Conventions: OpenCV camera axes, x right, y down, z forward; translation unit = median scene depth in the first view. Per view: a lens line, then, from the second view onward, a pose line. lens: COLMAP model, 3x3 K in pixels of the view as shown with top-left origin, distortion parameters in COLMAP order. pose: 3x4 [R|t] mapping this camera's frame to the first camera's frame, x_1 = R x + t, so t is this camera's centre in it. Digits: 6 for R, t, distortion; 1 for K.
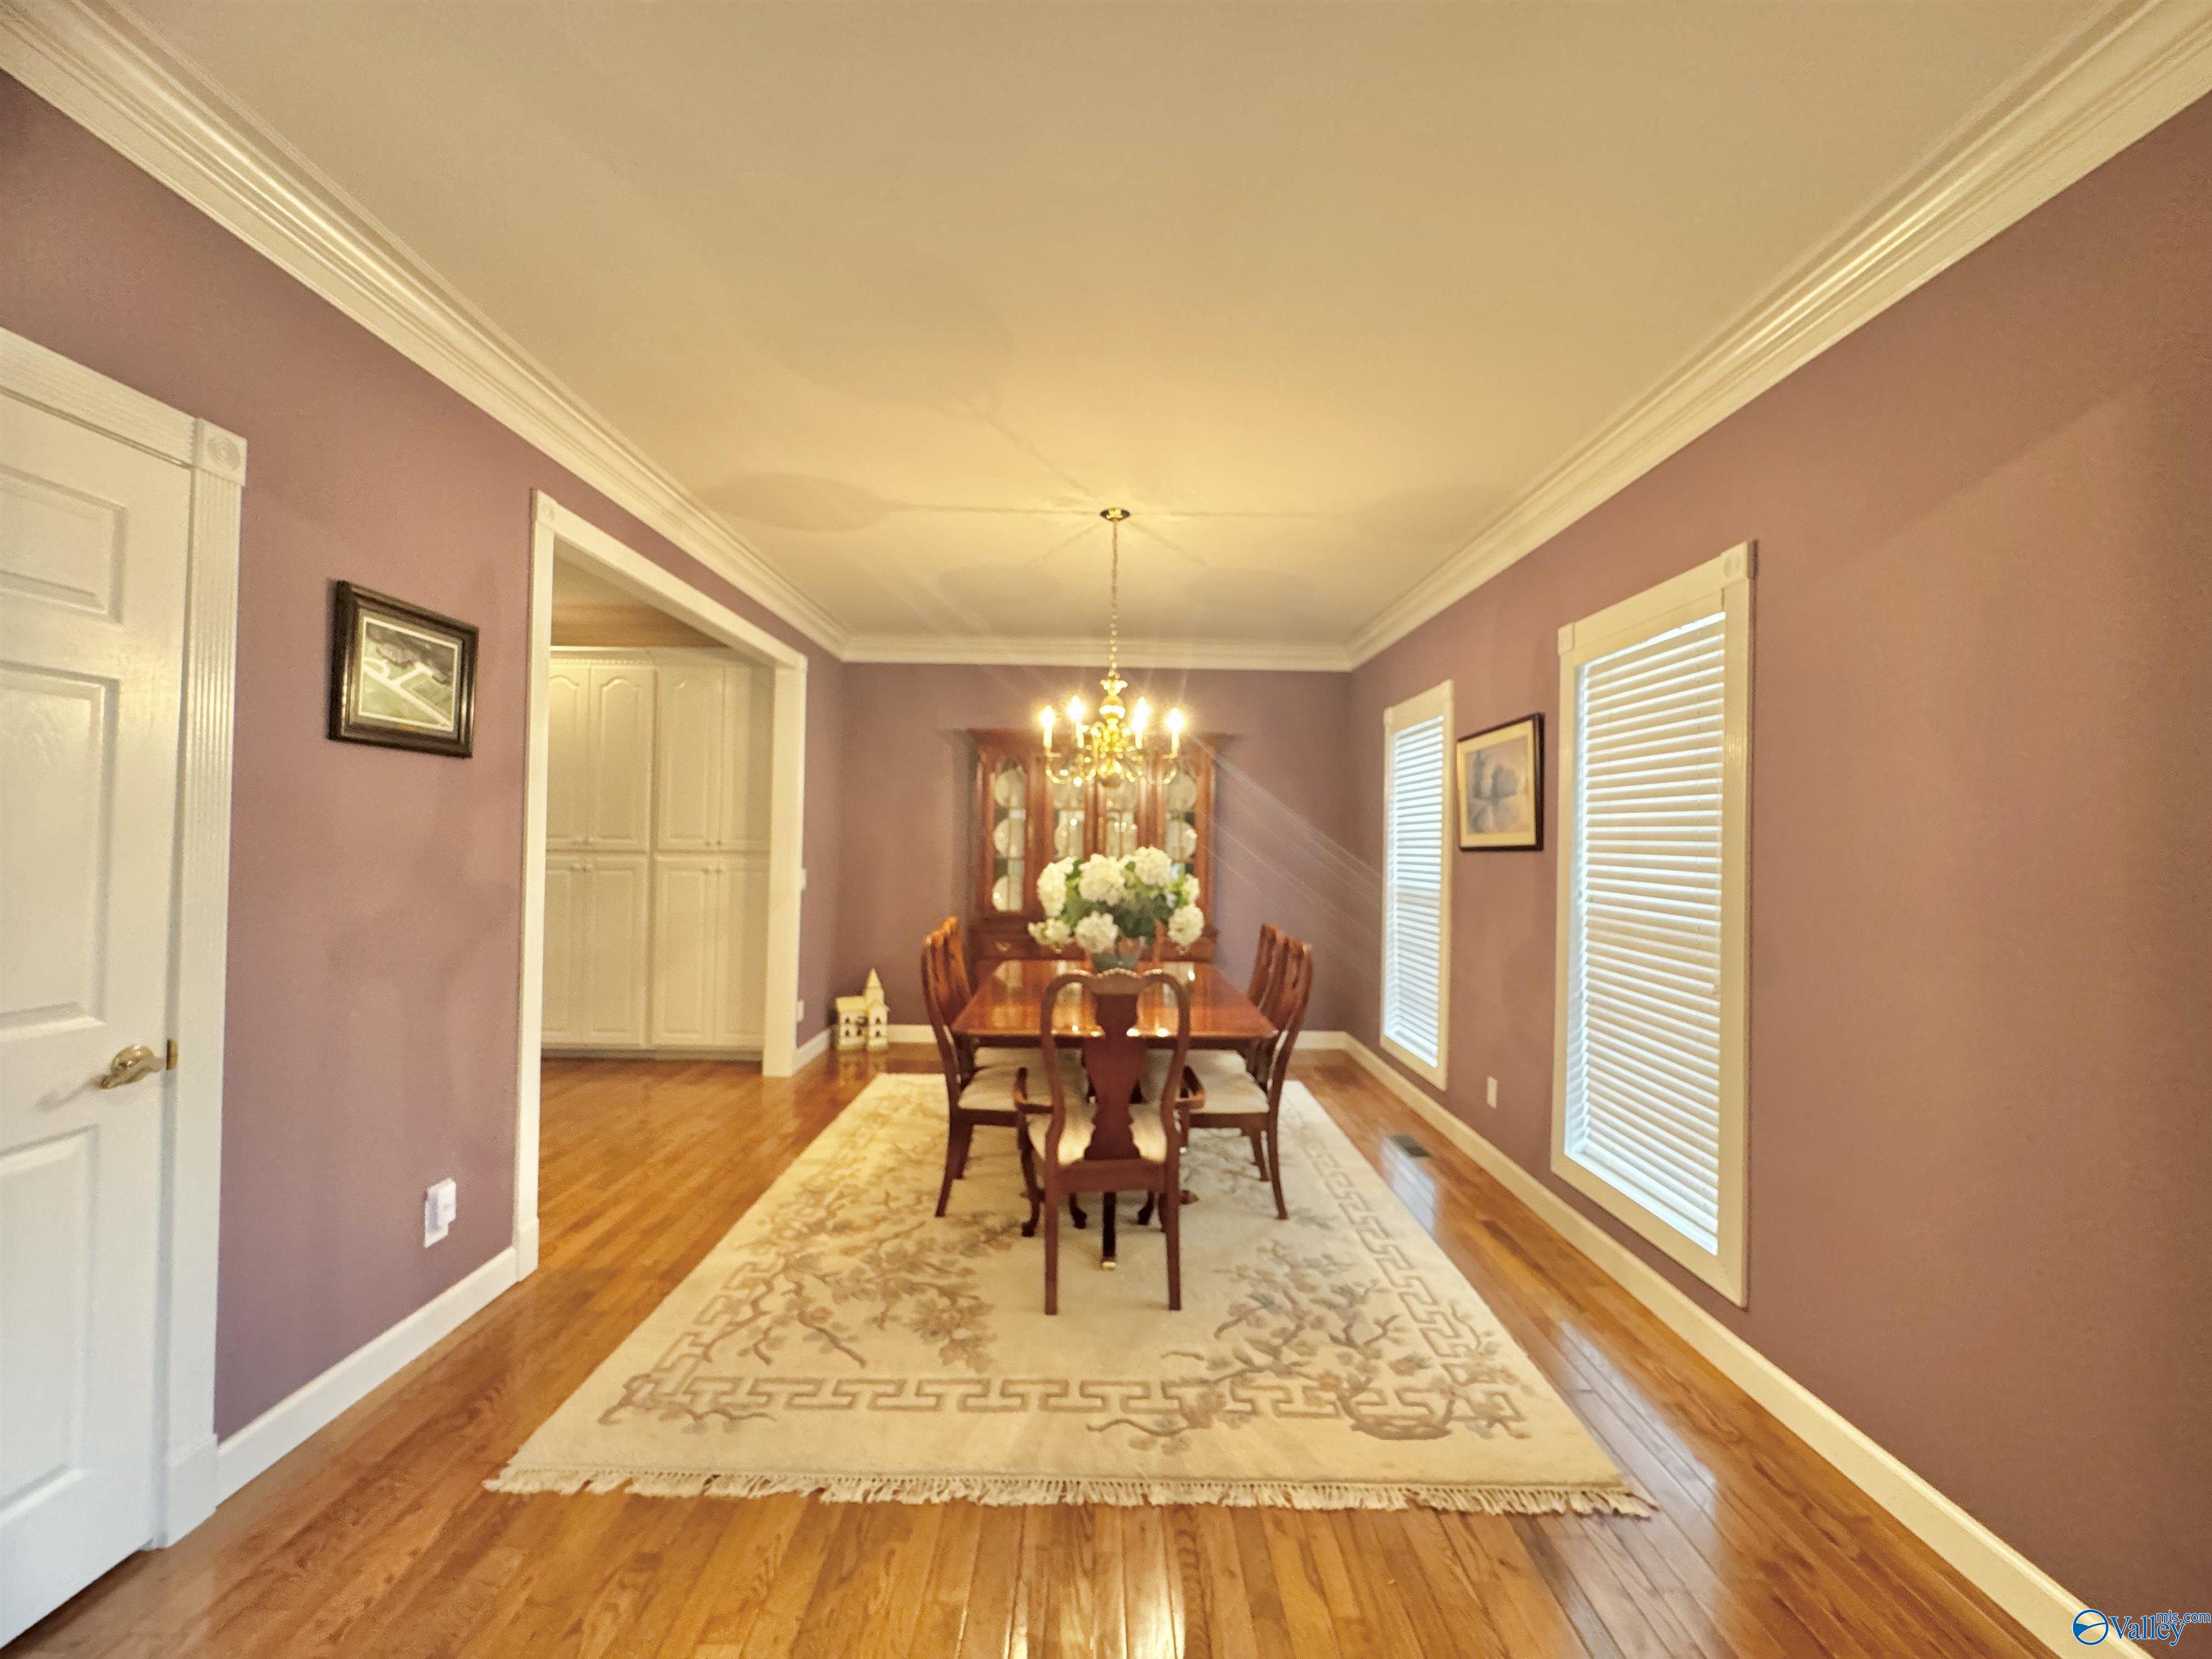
lens RADIAL K [[889.3, 0, 1103.3], [0, 889.3, 825.5], [0, 0, 1]] dist [-0.000773, 0.000019]
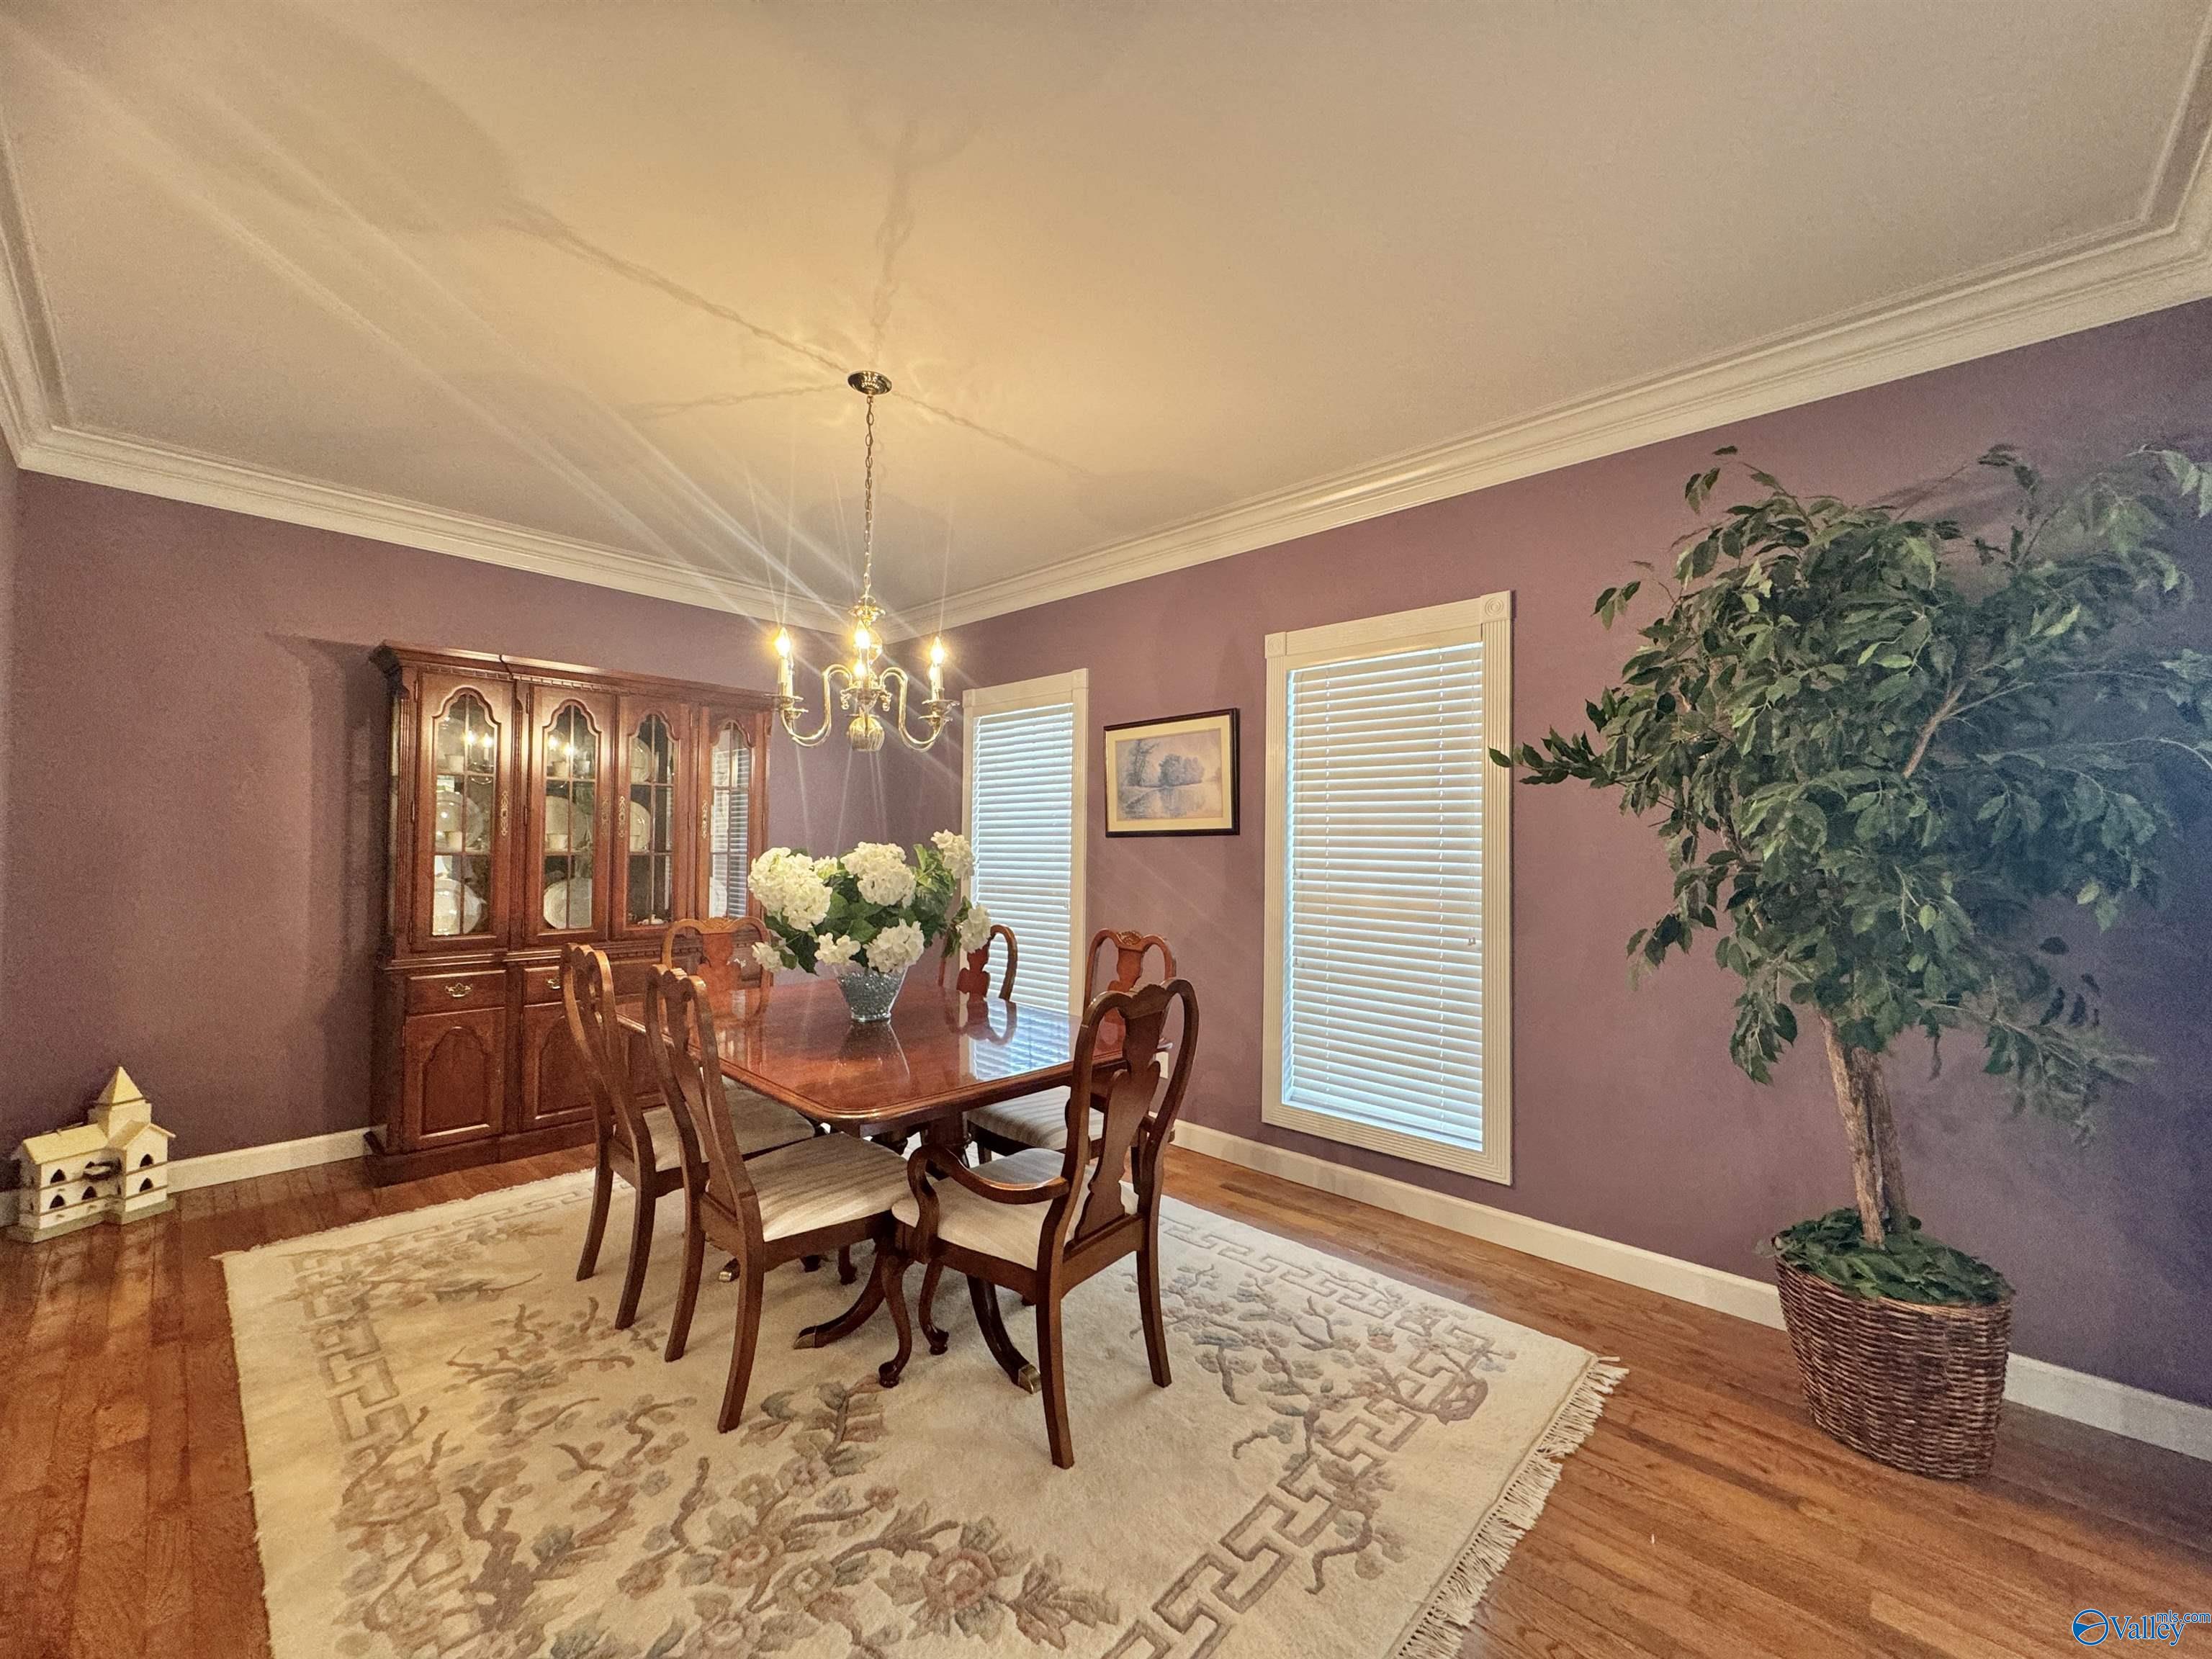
lens RADIAL K [[879.8, 0, 1103.0], [0, 879.8, 829.2], [0, 0, 1]] dist [-0.000260, 0.000127]
pose [[0.684470, 0.002828, 0.729036, -0.459968], [-0.013512, 0.999870, 0.008807, 0.016085], [-0.728916, -0.015879, 0.684419, 0.420518]]
